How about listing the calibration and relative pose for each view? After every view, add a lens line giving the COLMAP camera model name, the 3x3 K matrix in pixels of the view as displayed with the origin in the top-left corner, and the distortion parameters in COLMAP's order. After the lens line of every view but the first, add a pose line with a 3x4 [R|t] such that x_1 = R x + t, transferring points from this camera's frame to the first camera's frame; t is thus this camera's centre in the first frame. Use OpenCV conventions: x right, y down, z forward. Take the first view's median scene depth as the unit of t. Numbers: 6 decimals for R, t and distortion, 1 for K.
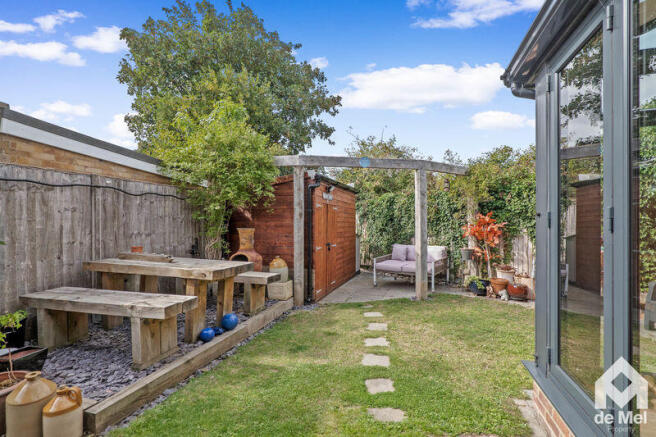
lens RADIAL K [[303.6, 0, 330.2], [0, 303.6, 220.8], [0, 0, 1]] dist [-0.003958, -0.000047]
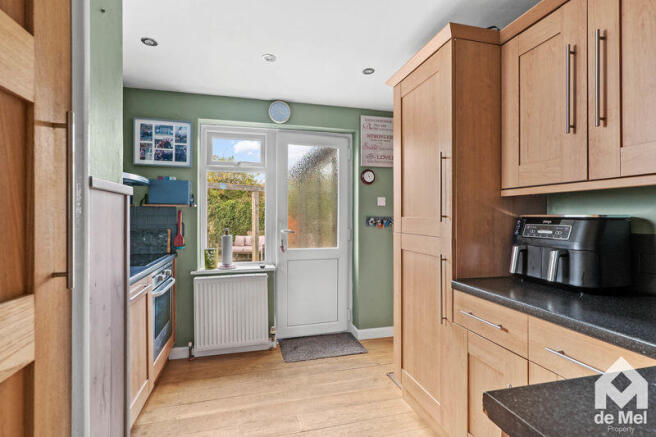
lens RADIAL K [[303.6, 0, 327.3], [0, 303.6, 217.9], [0, 0, 1]] dist [-0.003958, -0.000047]
pose [[0.847747, 0.001909, 0.530397, -0.189225], [-0.003879, 0.999989, 0.002601, -0.014474], [-0.530387, -0.004263, 0.847745, -0.470406]]
